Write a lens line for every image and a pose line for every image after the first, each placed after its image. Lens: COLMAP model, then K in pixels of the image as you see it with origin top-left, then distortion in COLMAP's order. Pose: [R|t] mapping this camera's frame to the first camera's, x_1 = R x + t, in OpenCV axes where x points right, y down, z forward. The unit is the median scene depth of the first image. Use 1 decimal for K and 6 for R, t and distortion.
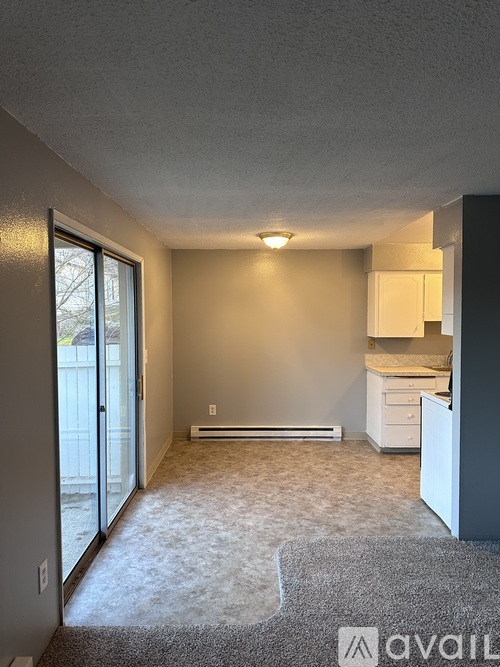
lens RADIAL K [[467.1, 0, 250.0], [0, 467.1, 333.5], [0, 0, 1]] dist [0.122737, -0.169211]
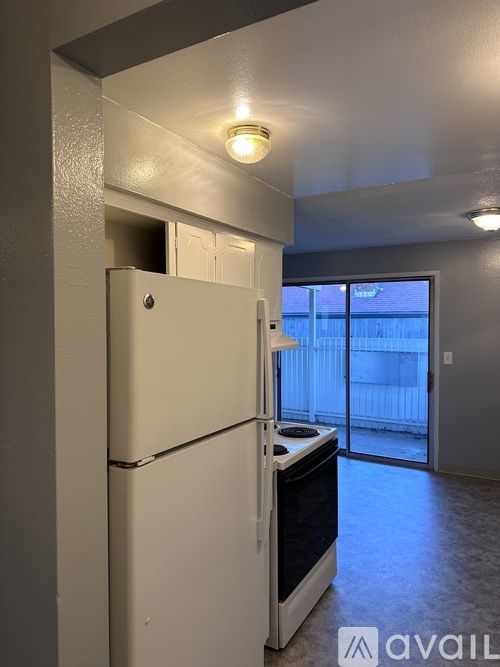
lens RADIAL K [[467.1, 0, 250.0], [0, 467.1, 333.5], [0, 0, 1]] dist [0.122737, -0.169211]
pose [[-0.503283, 0.035312, -0.863400, 0.934469], [-0.025566, 0.998119, 0.055725, -0.057775], [0.863744, 0.050119, -0.501433, 1.106301]]
